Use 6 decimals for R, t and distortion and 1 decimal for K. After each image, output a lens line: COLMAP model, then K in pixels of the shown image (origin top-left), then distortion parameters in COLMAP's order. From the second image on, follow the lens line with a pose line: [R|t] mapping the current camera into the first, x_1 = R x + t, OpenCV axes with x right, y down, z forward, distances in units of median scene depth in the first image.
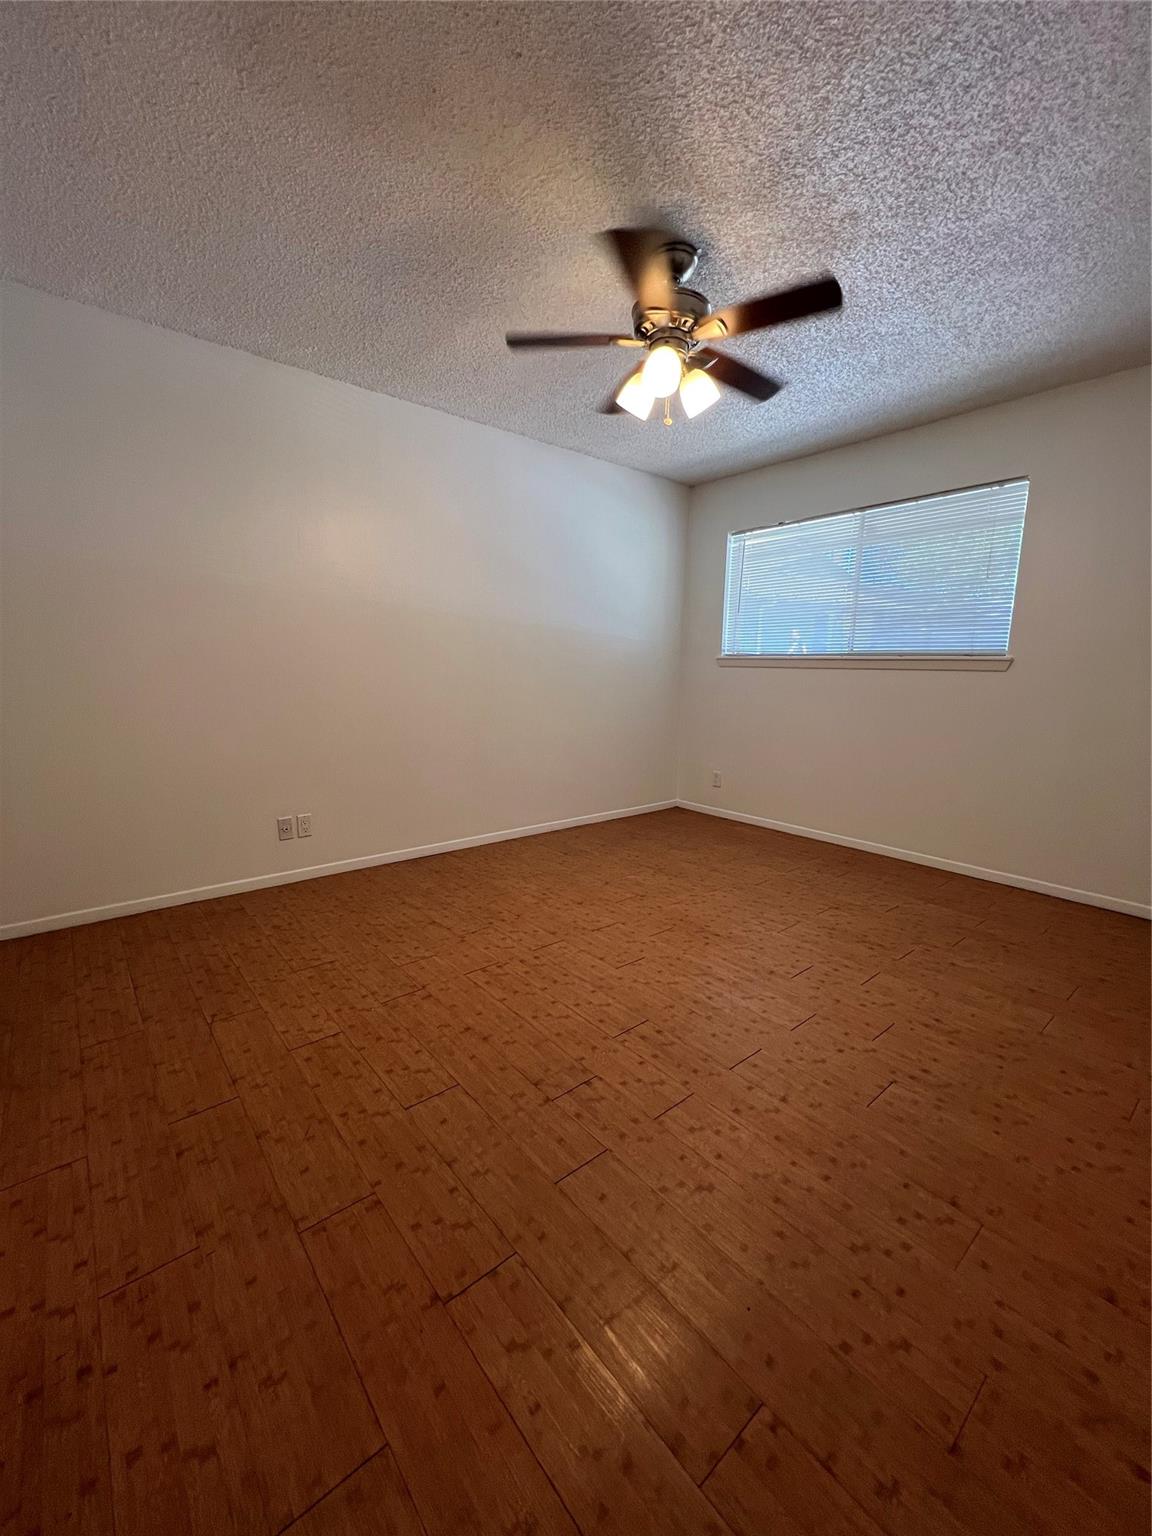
lens RADIAL K [[615.1, 0, 570.7], [0, 615.1, 768.5], [0, 0, 1]] dist [-0.002558, -0.000027]
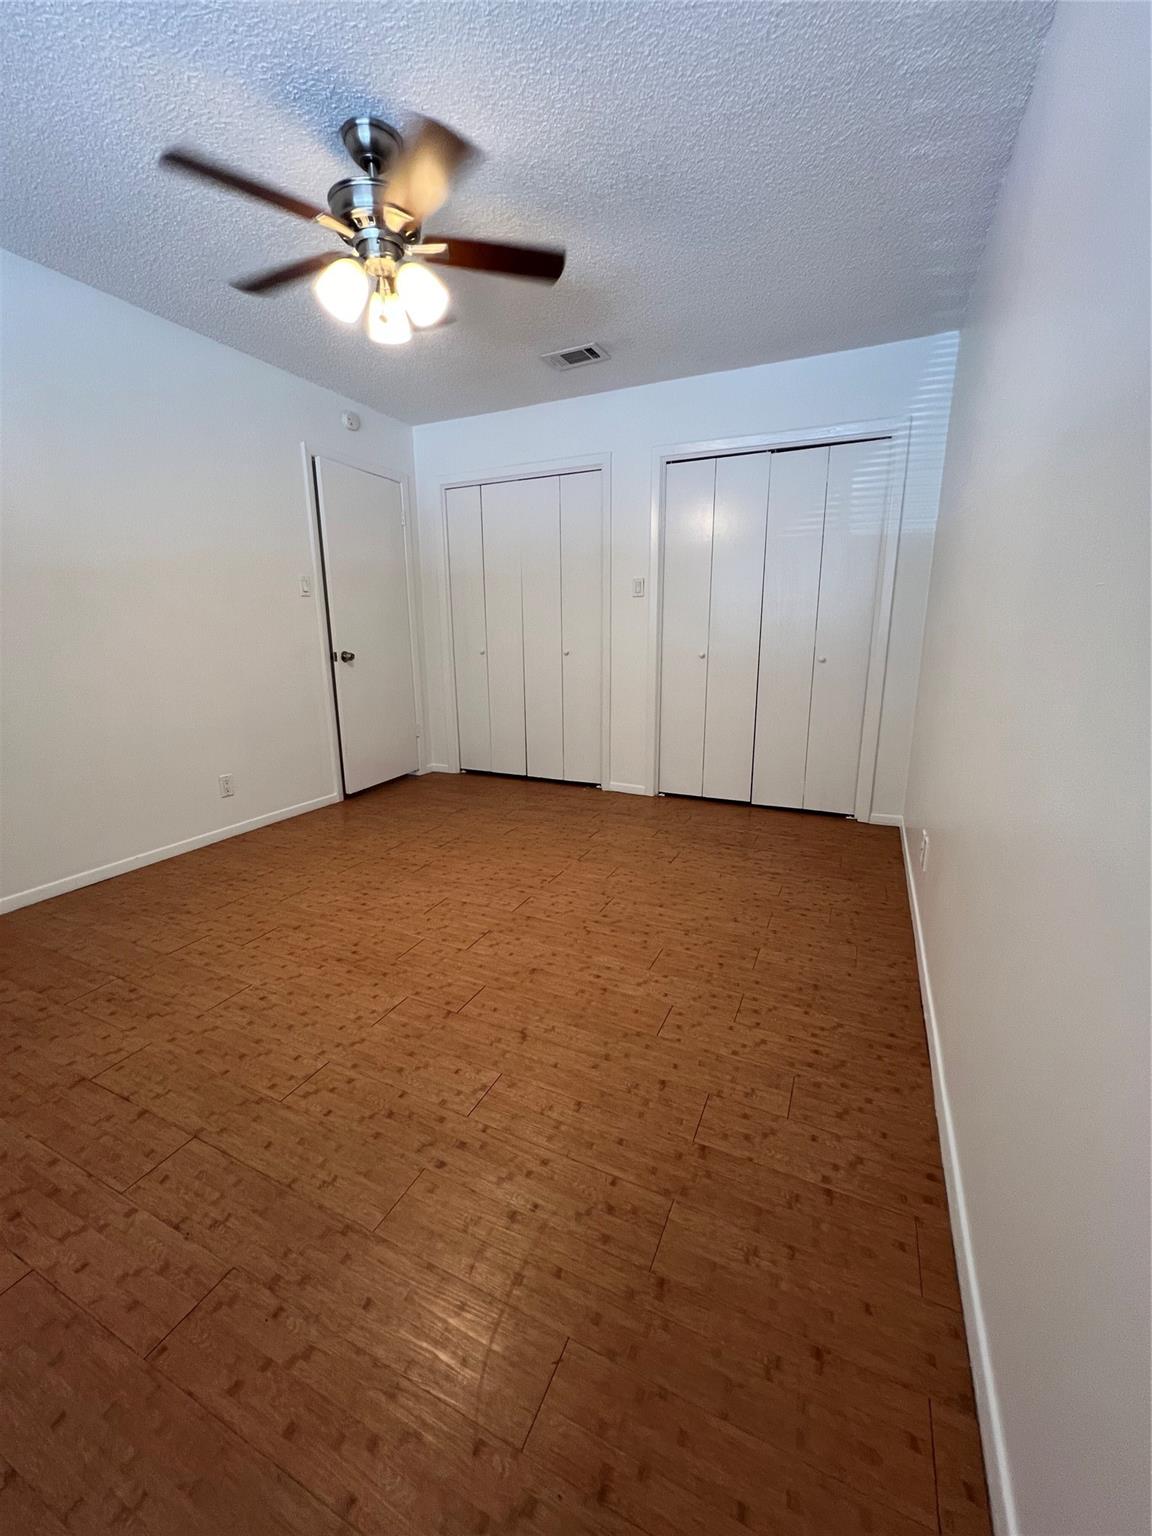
lens RADIAL K [[613.2, 0, 570.3], [0, 613.2, 768.6], [0, 0, 1]] dist [-0.000459, -0.000114]
pose [[-0.906589, 0.088692, -0.412590, 0.279402], [-0.073644, 0.929416, 0.361611, -0.282042], [0.415540, 0.358218, -0.836066, 1.744441]]
